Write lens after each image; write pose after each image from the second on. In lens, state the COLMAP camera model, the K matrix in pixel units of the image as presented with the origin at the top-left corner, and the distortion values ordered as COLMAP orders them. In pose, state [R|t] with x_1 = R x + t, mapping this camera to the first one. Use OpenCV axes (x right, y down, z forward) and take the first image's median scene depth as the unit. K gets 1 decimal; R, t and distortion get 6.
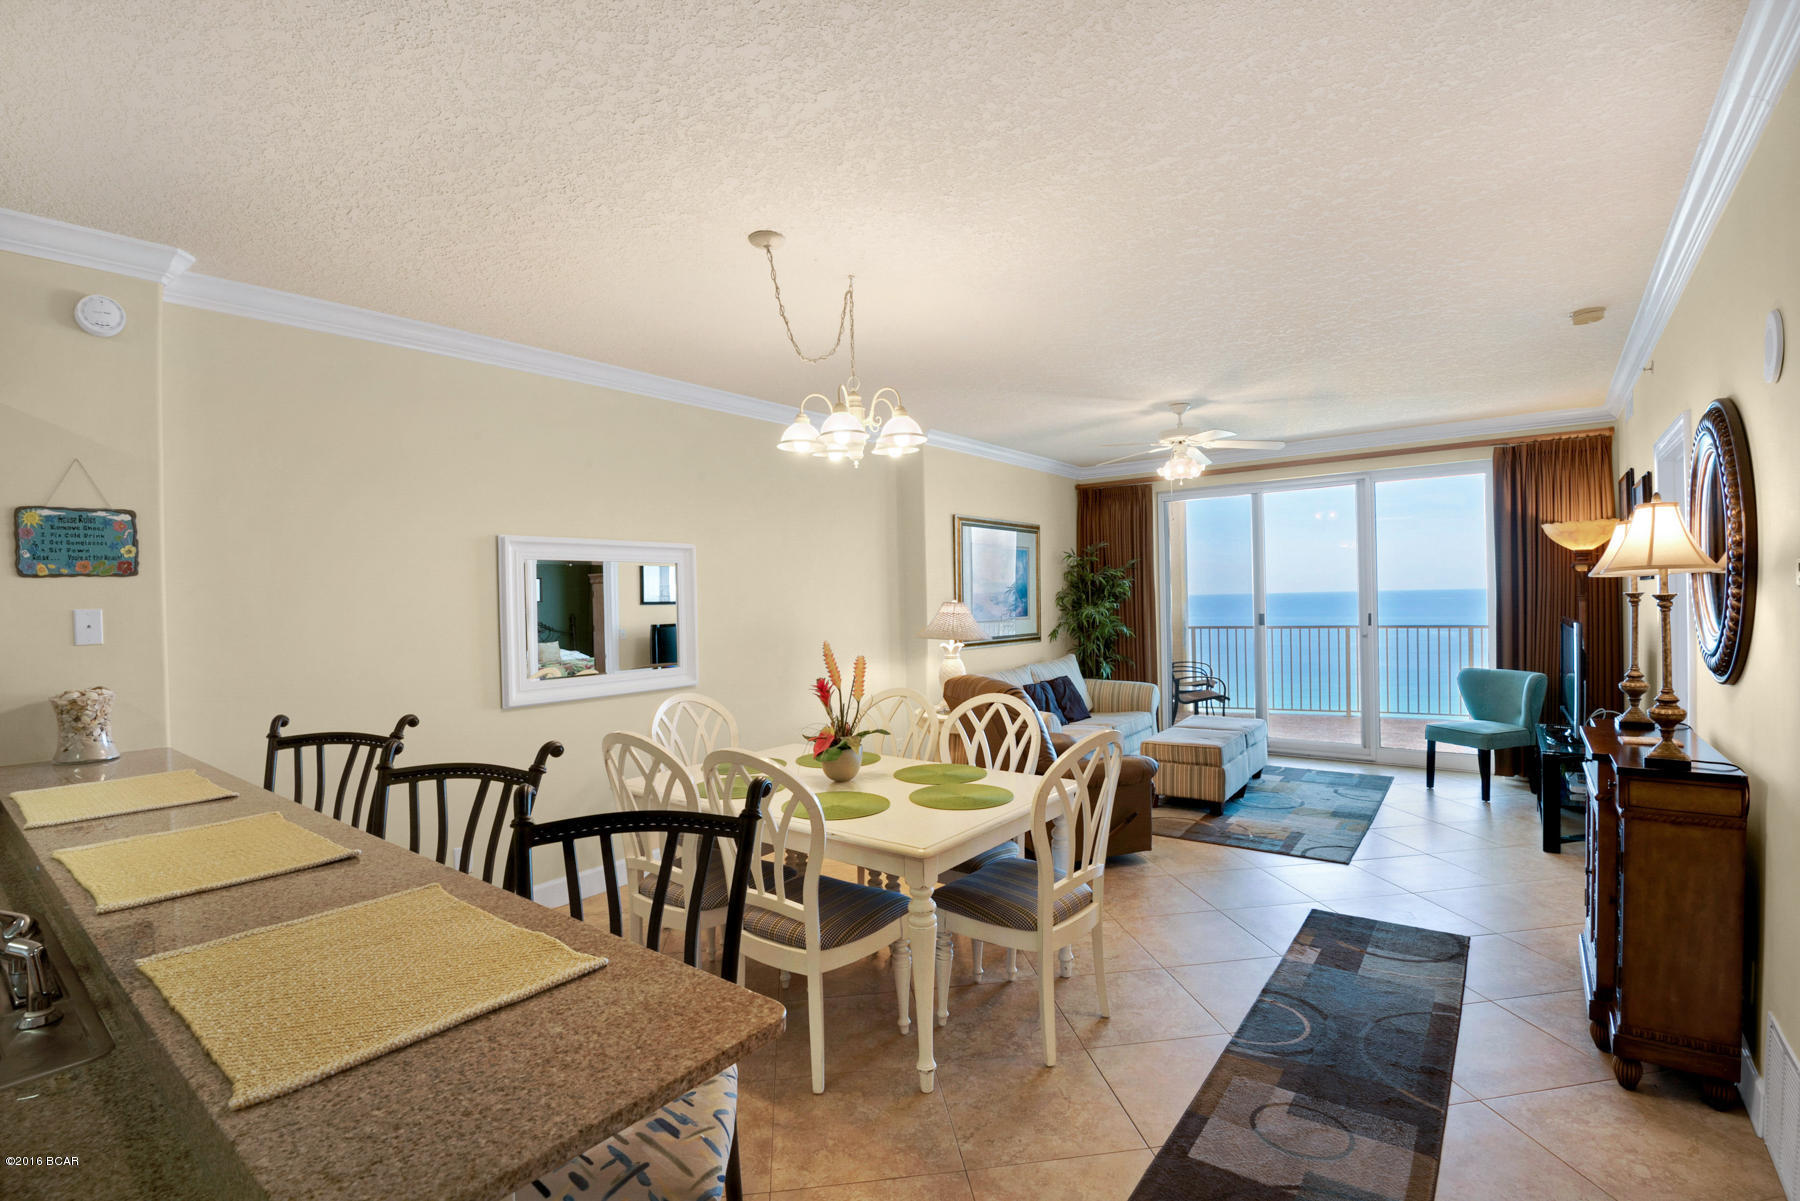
lens RADIAL K [[832.8, 0, 903.7], [0, 832.8, 607.4], [0, 0, 1]] dist [-0.015164, -0.007184]
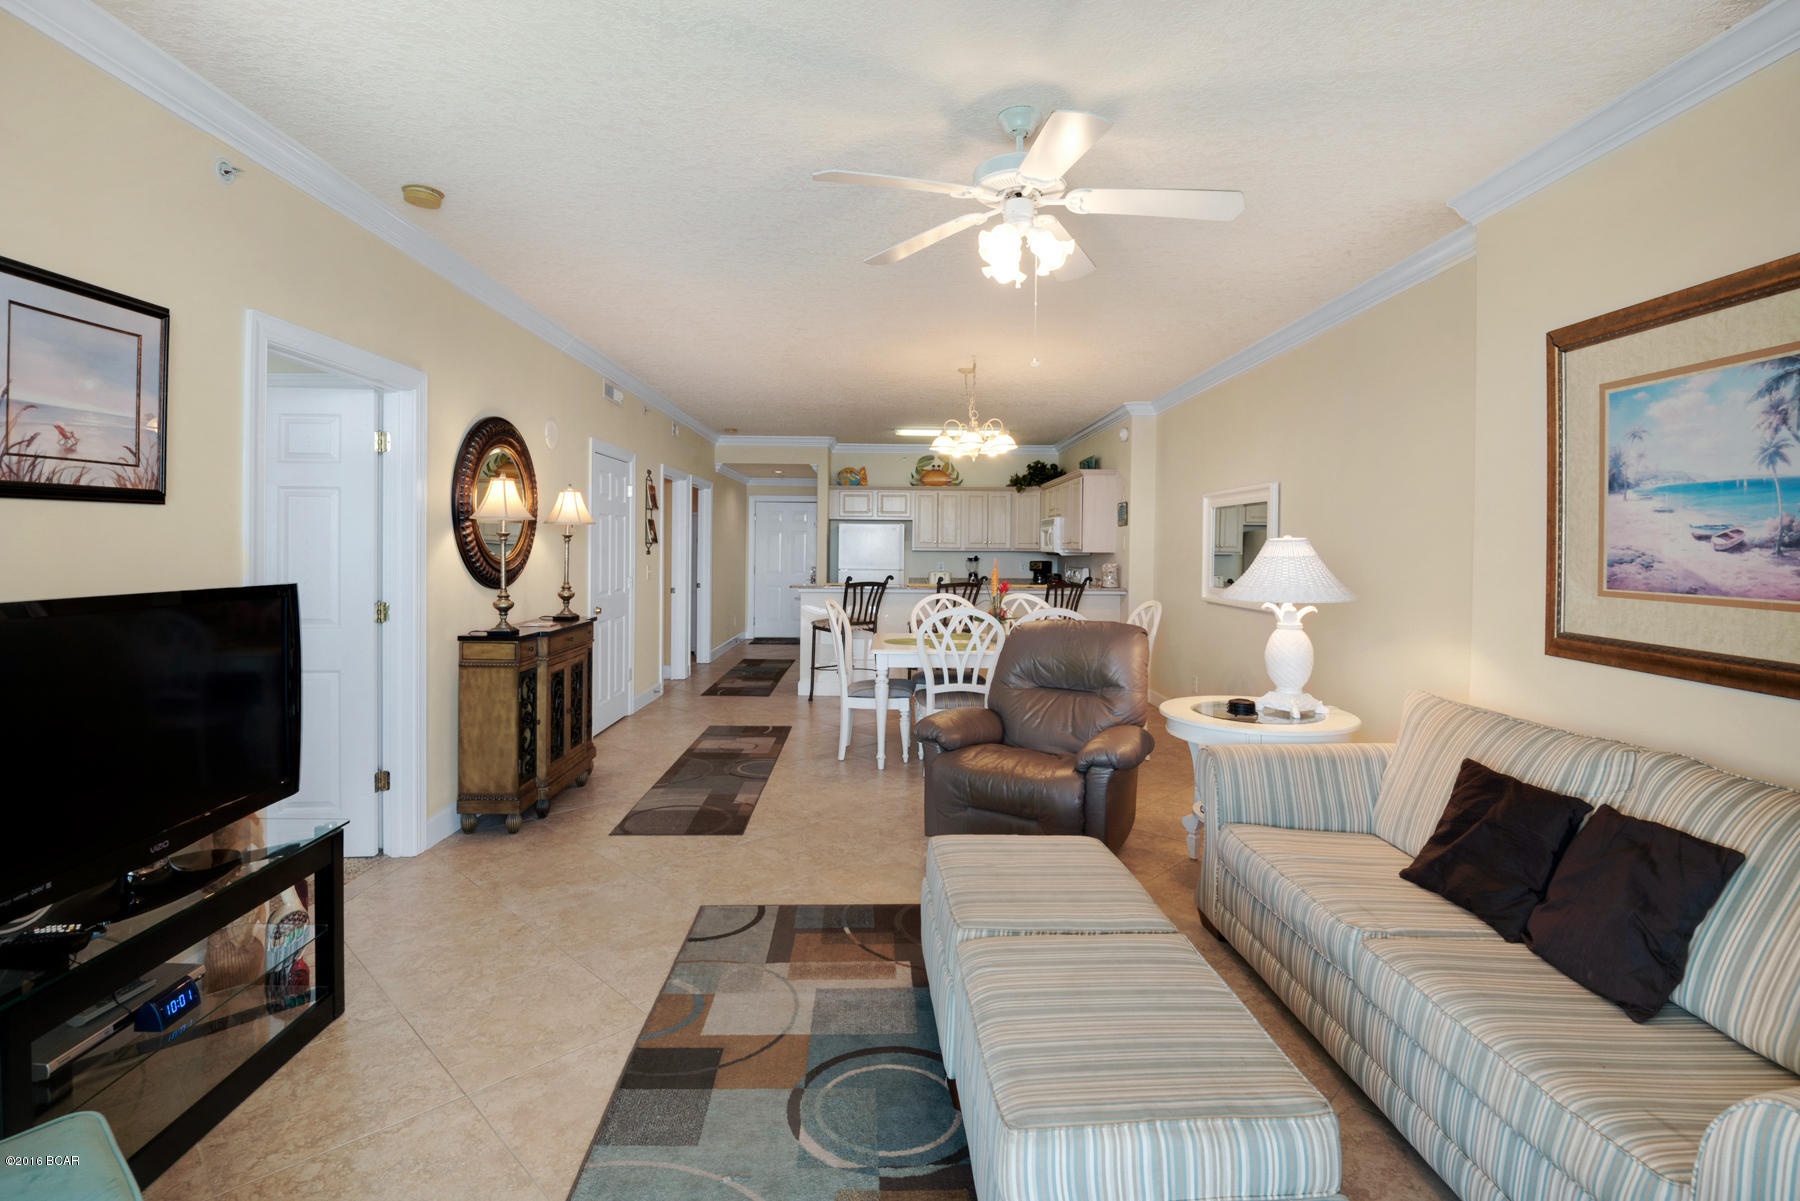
lens RADIAL K [[832.8, 0, 922.1], [0, 832.8, 553.9], [0, 0, 1]] dist [-0.015164, -0.007184]
pose [[-0.767137, 0.014613, -0.641317, 0.760720], [-0.006454, 0.999514, 0.030495, -0.013528], [0.641451, 0.027533, -0.766669, 1.494196]]
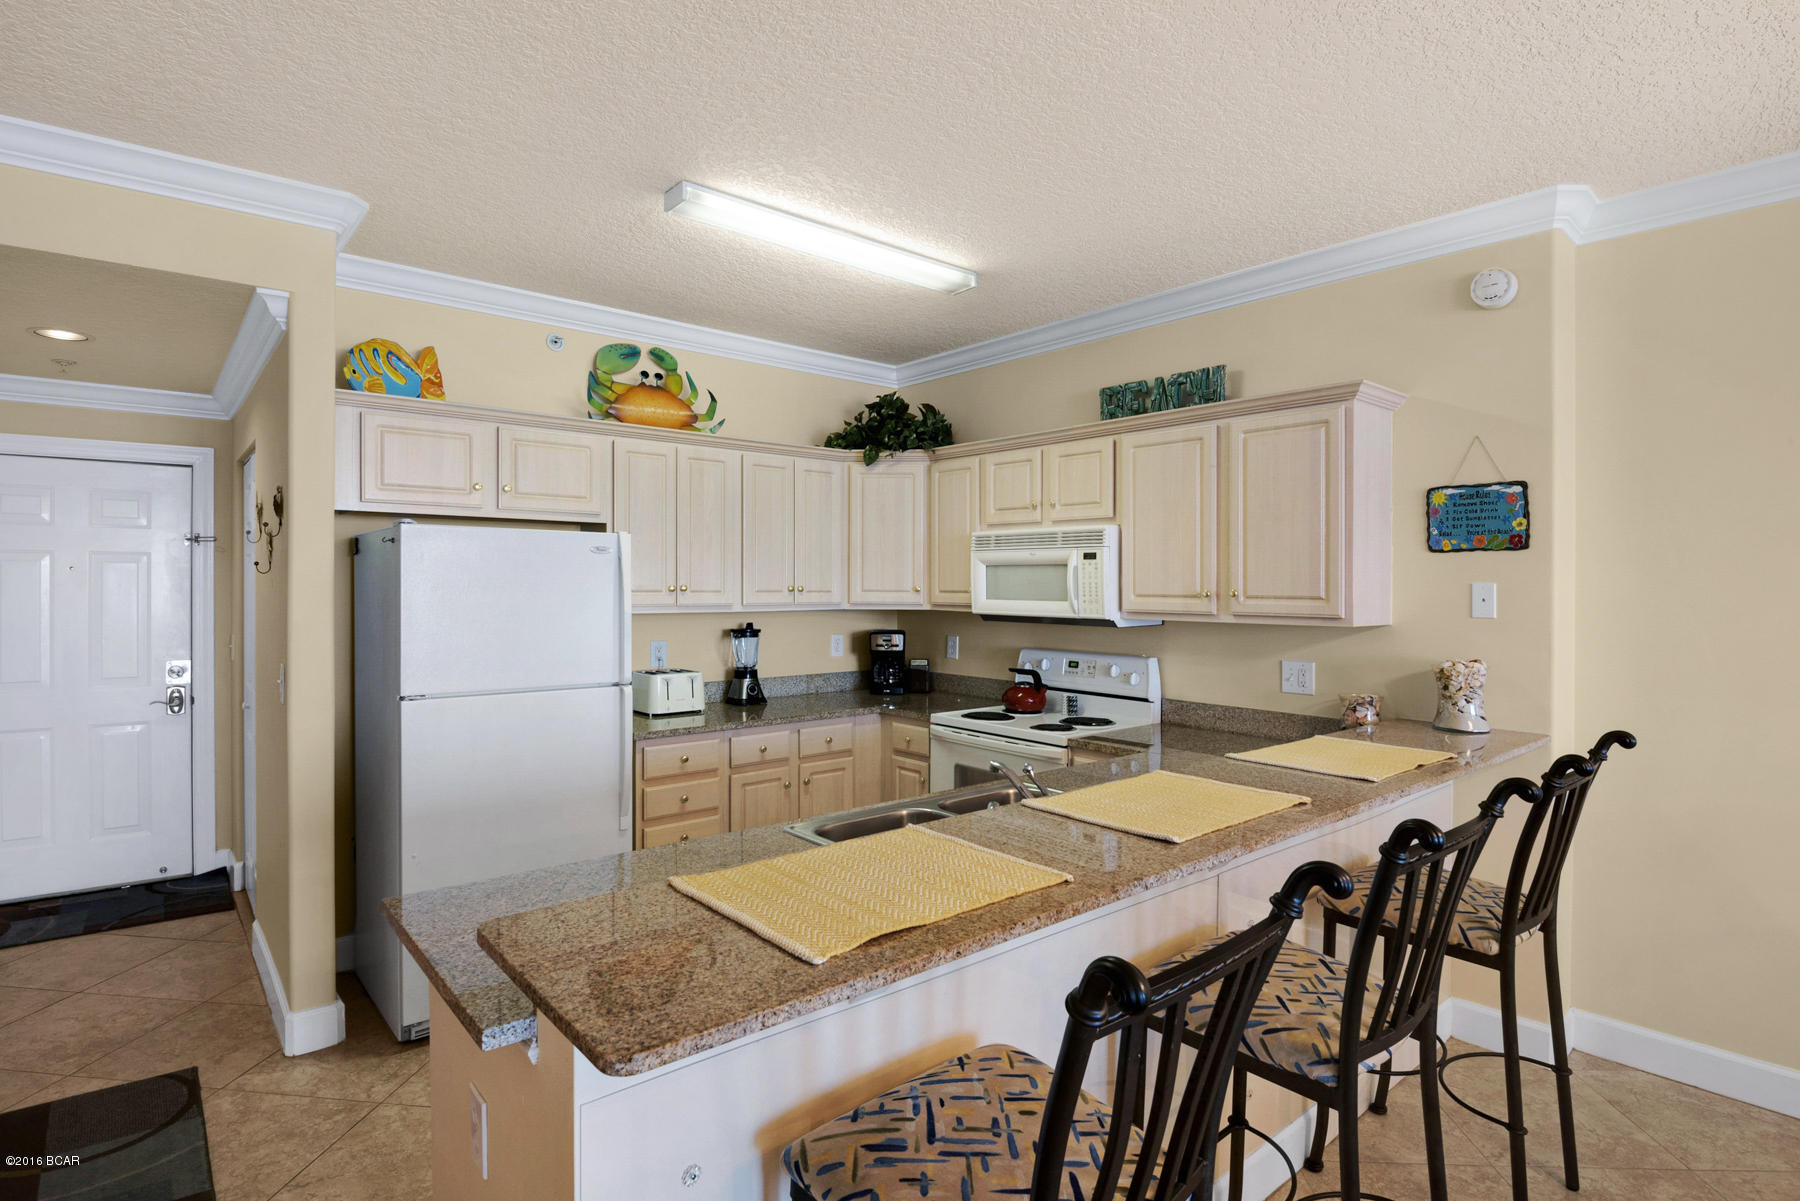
lens RADIAL K [[900.2, 0, 902.9], [0, 900.2, 598.6], [0, 0, 1]] dist [-0.021488, -0.004994]
pose [[-0.210985, 0.034046, -0.976896, 0.124187], [-0.017025, 0.999114, 0.038498, -0.004500], [0.977341, 0.024755, -0.210219, 0.272565]]
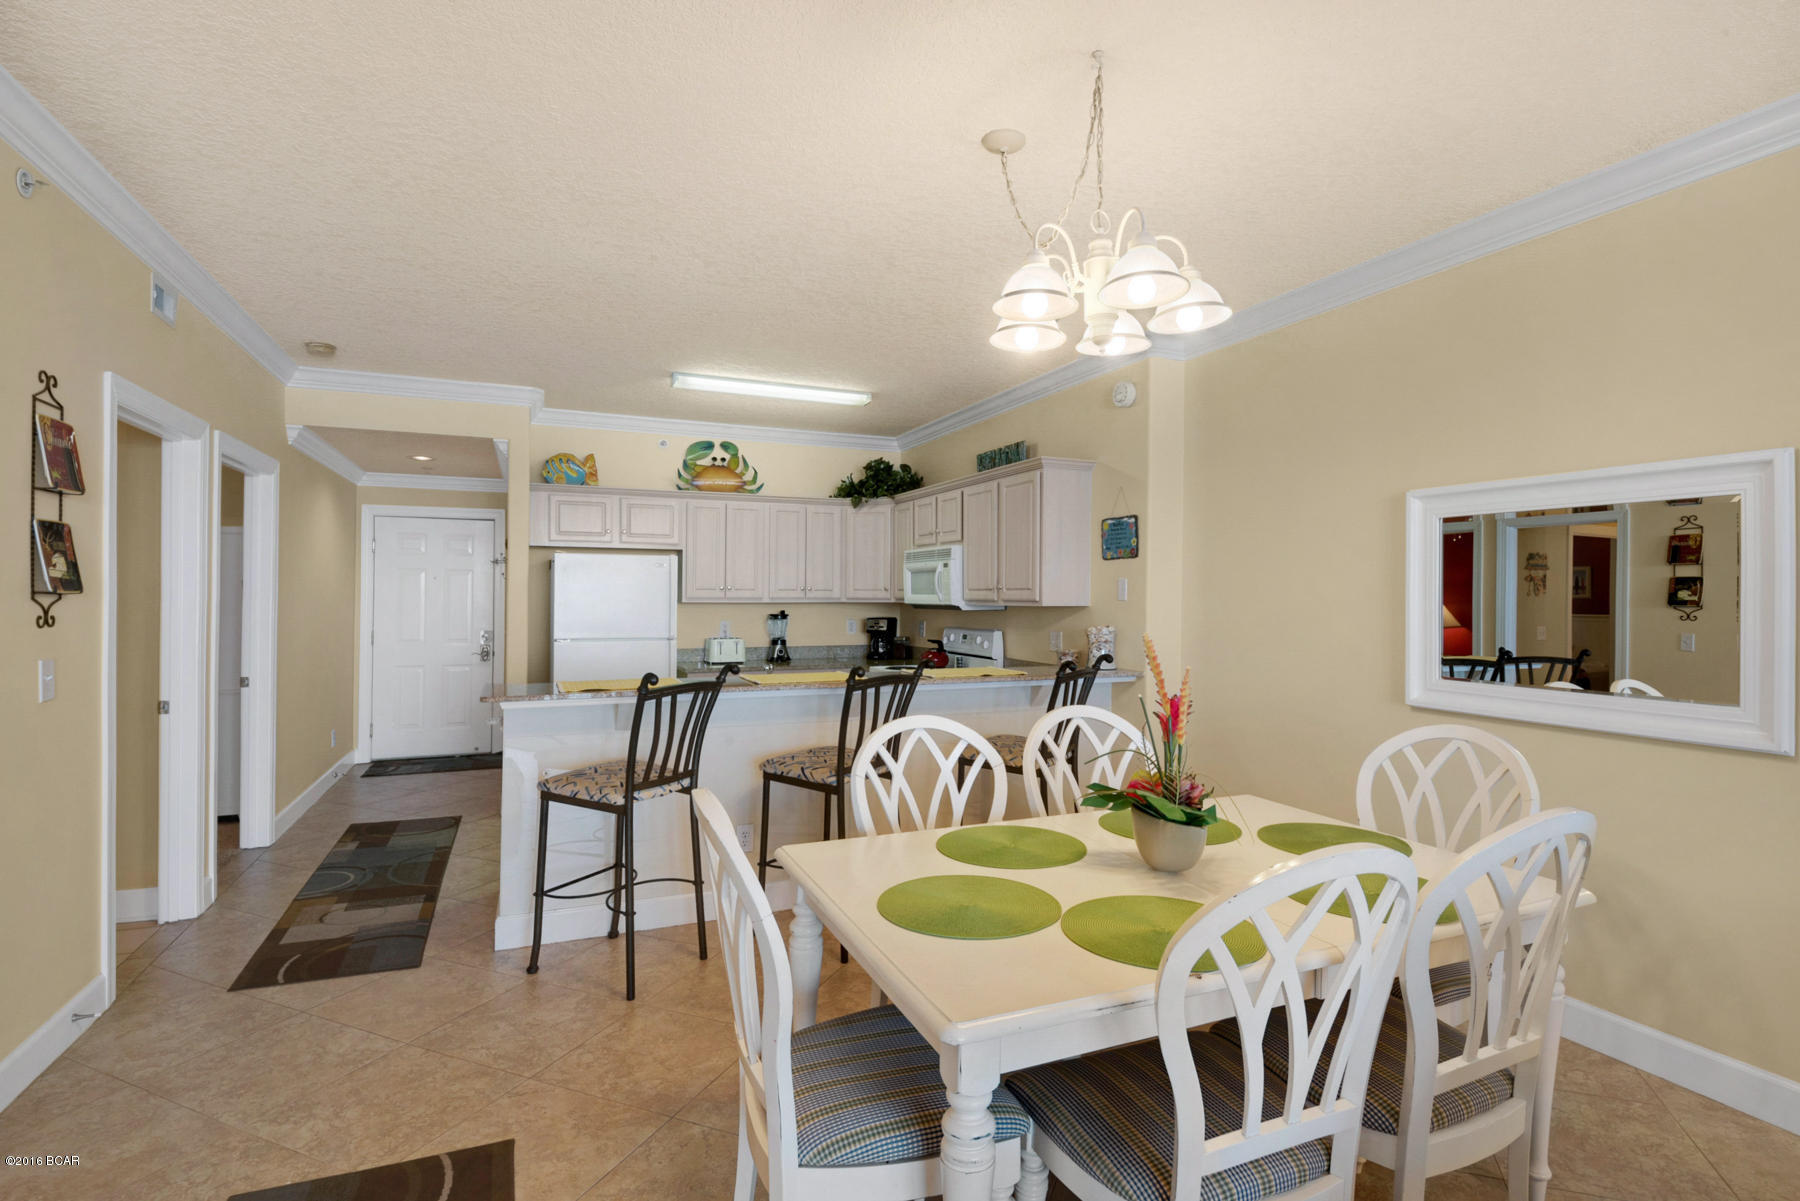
lens RADIAL K [[859.8, 0, 905.3], [0, 859.8, 600.5], [0, 0, 1]] dist [-0.016180, -0.010292]
pose [[-0.489165, 0.019632, -0.871970, 0.364322], [-0.010405, 0.999544, 0.028341, 0.000977], [0.872129, 0.022937, -0.488738, 0.756359]]
